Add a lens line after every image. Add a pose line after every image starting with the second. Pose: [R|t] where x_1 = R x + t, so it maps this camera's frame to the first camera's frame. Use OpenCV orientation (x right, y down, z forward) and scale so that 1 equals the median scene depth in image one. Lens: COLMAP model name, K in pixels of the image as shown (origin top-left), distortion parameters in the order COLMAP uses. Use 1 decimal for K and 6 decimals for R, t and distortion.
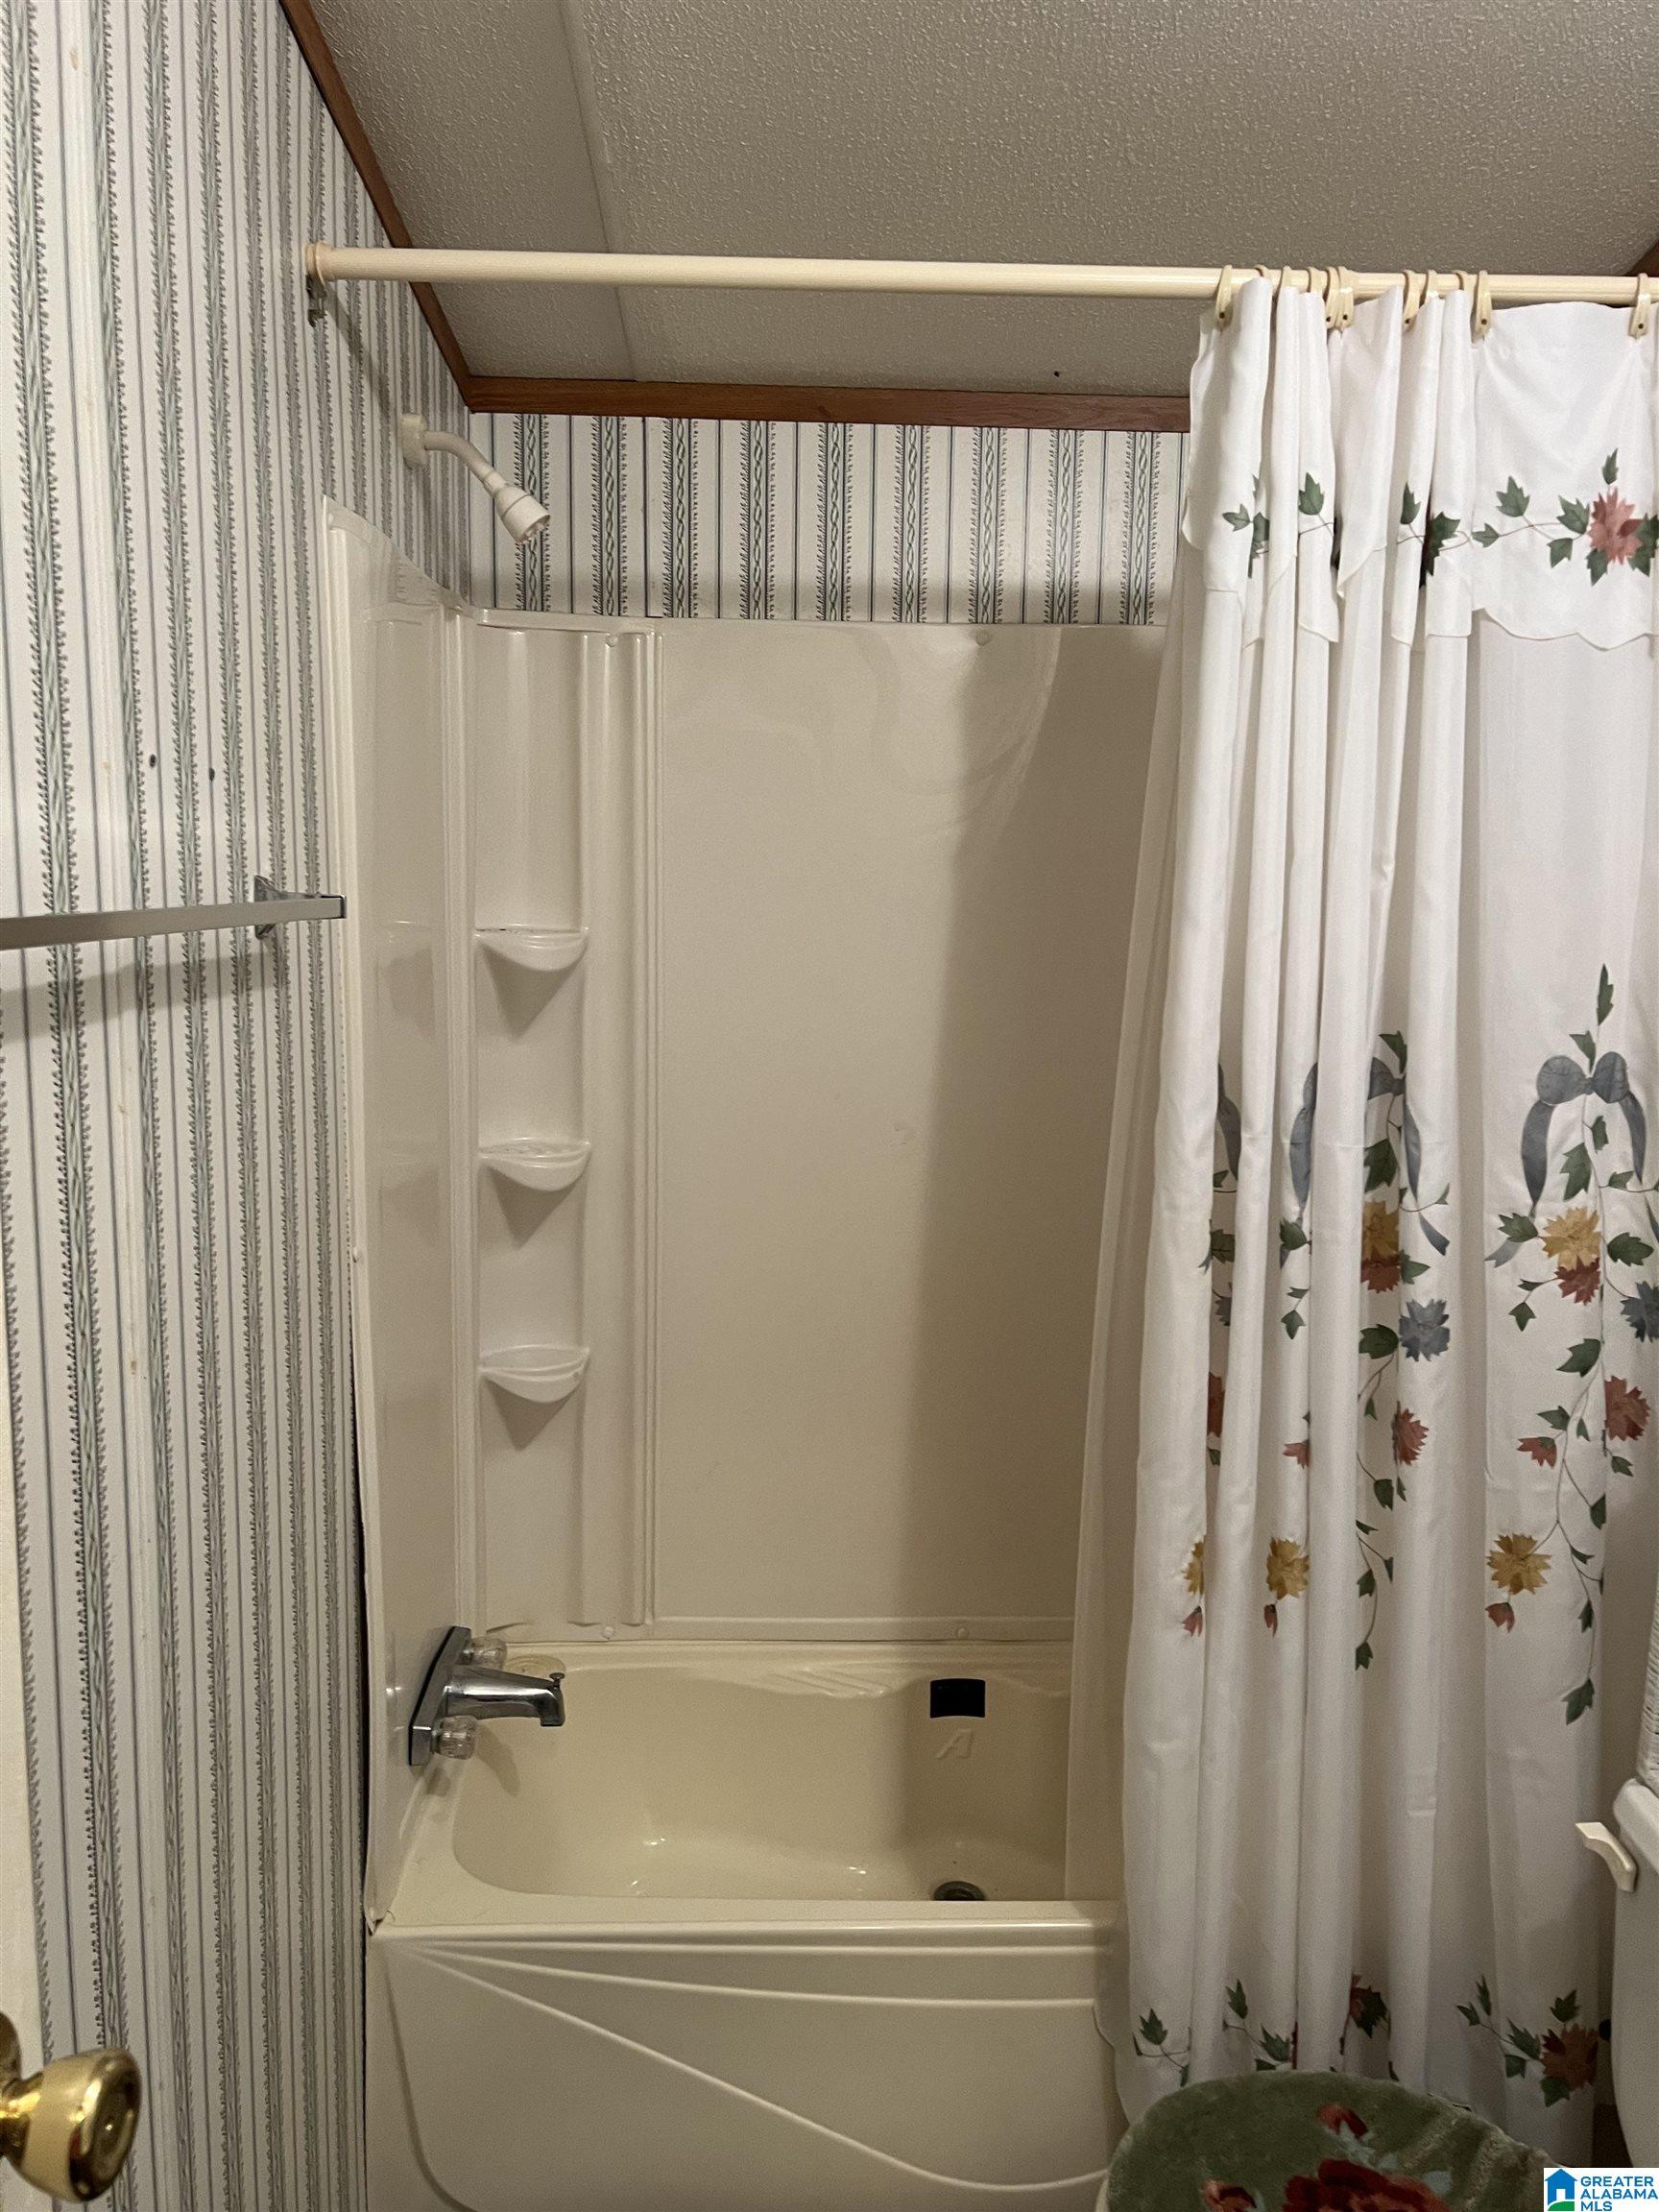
lens RADIAL K [[1684.0, 0, 843.3], [0, 1684.0, 1104.9], [0, 0, 1]] dist [0.041220, -0.042218]
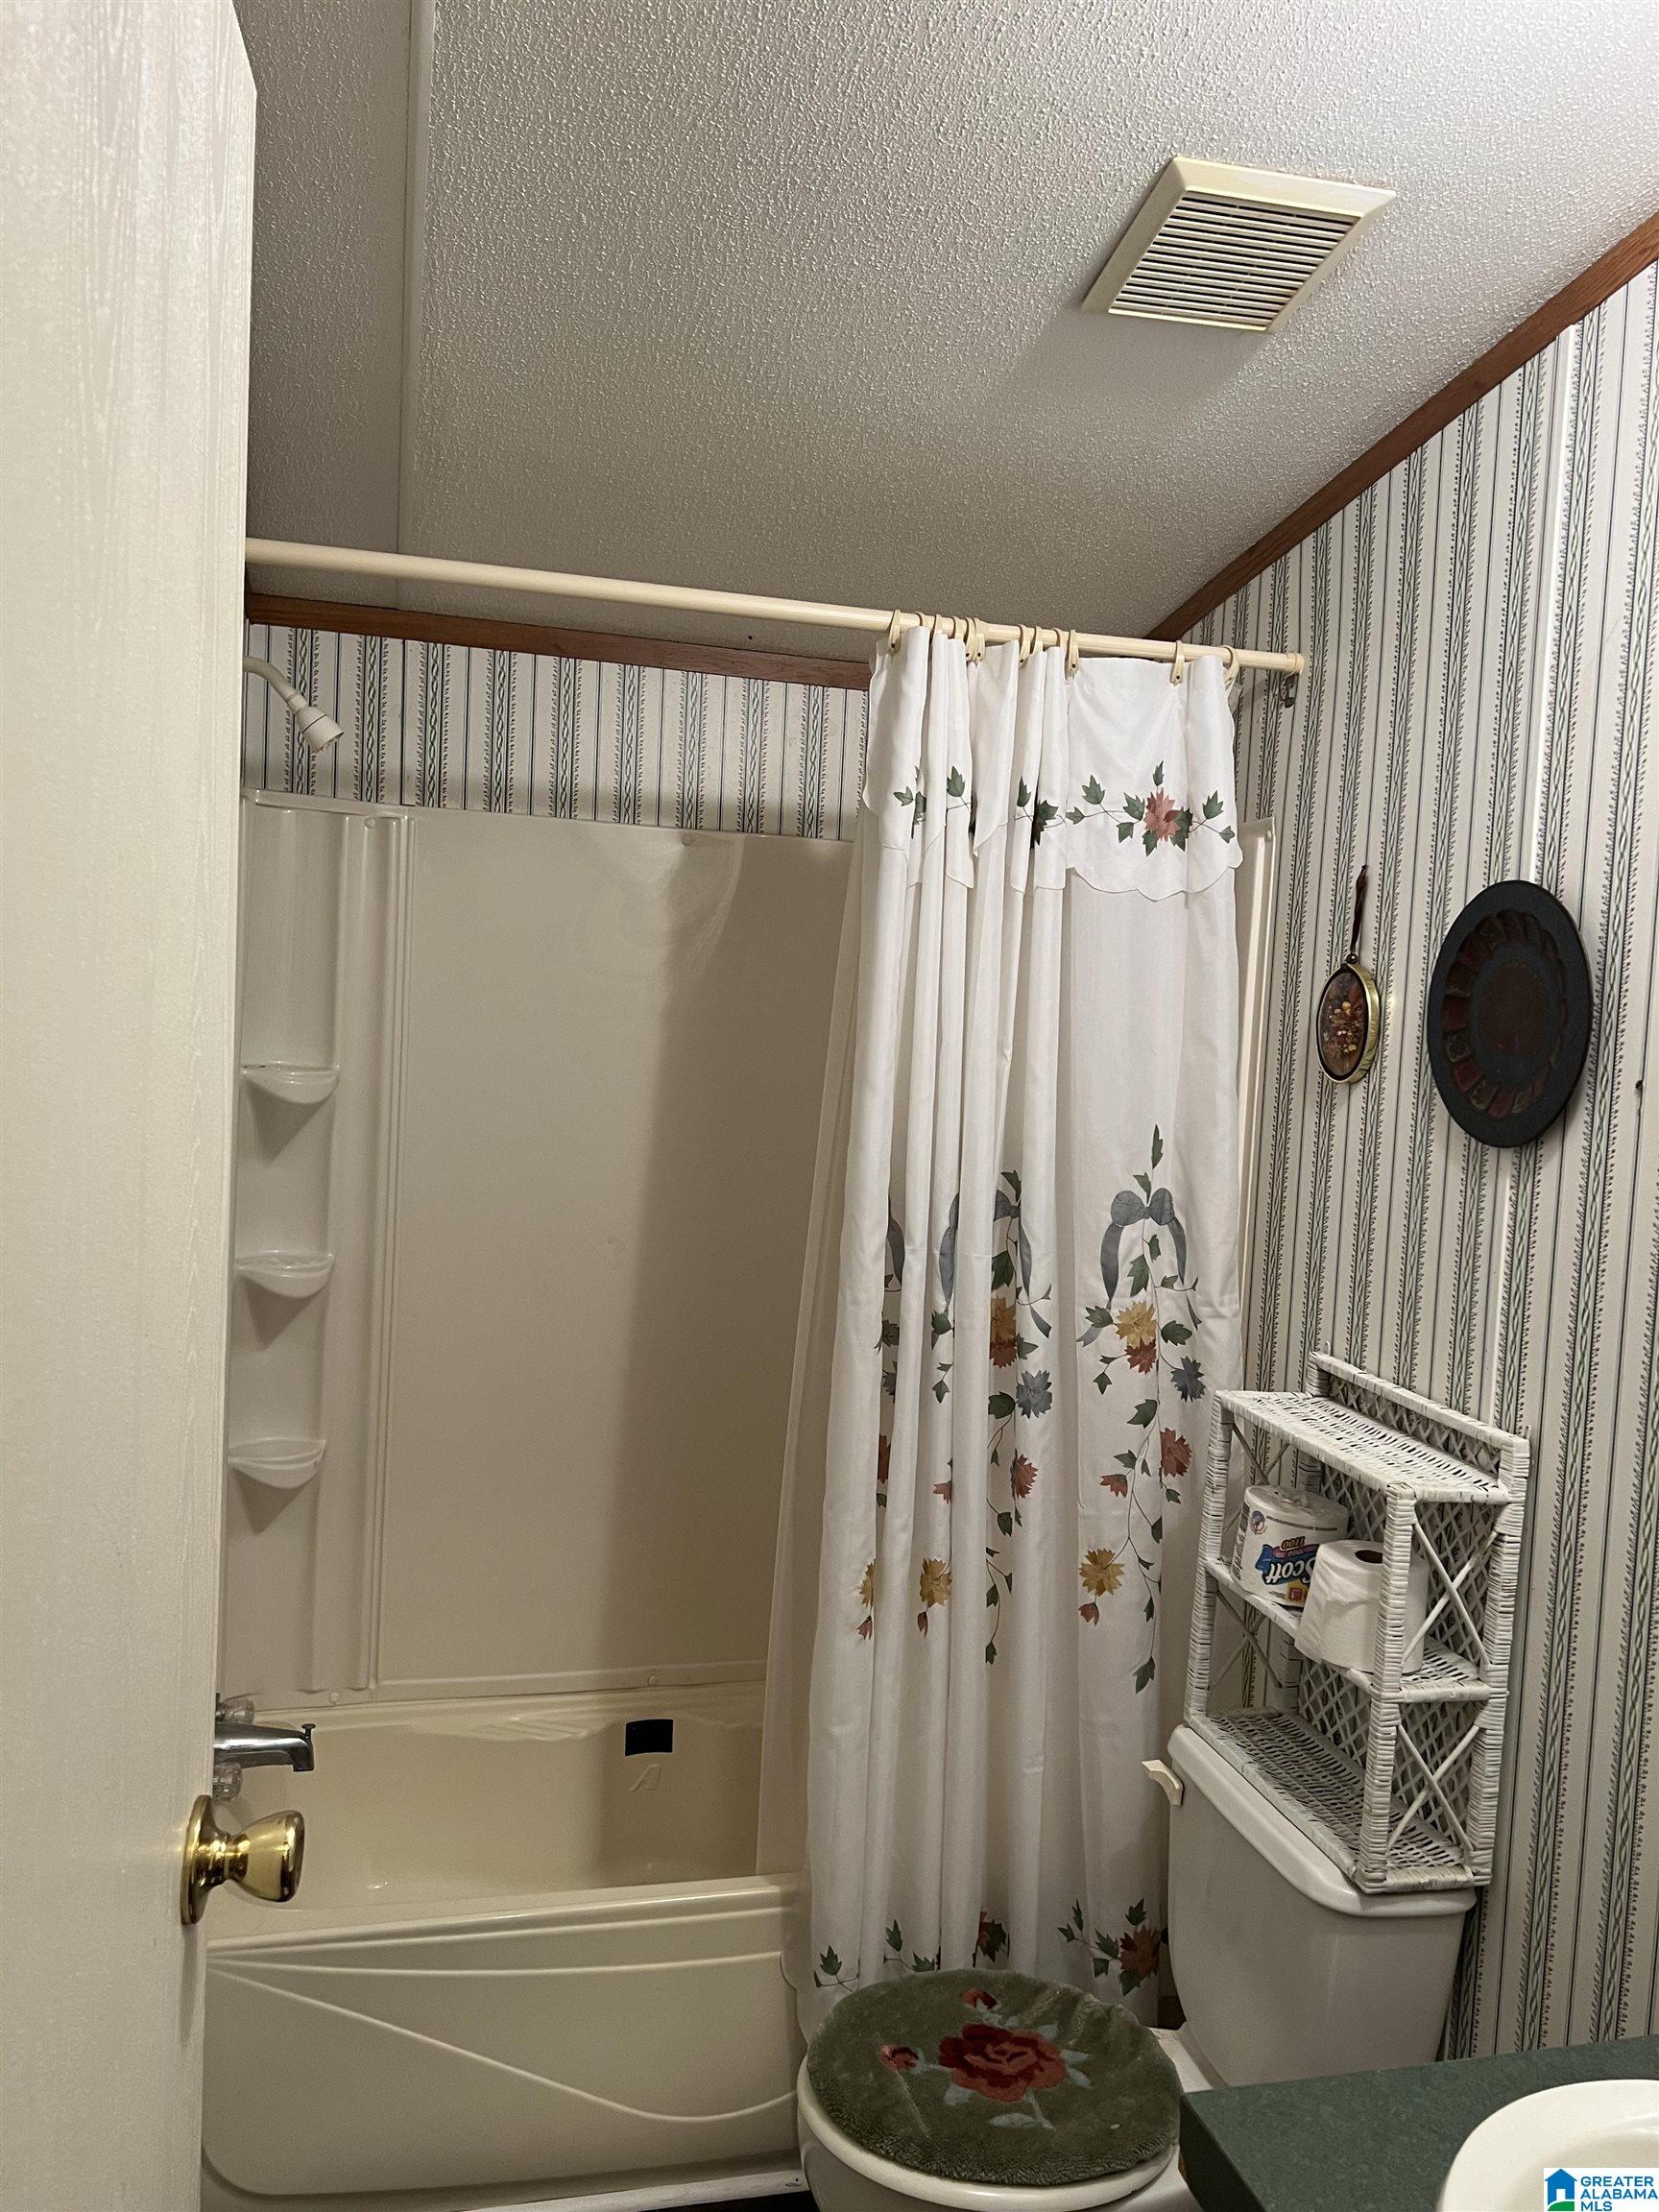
lens RADIAL K [[1748.3, 0, 829.5], [0, 1748.3, 1106.0], [0, 0, 1]] dist [0.179873, -0.427779]
pose [[0.974031, 0.019943, 0.225533, -0.132935], [-0.005883, 0.998006, -0.062841, -0.006359], [-0.226337, 0.059882, 0.972207, -0.330517]]
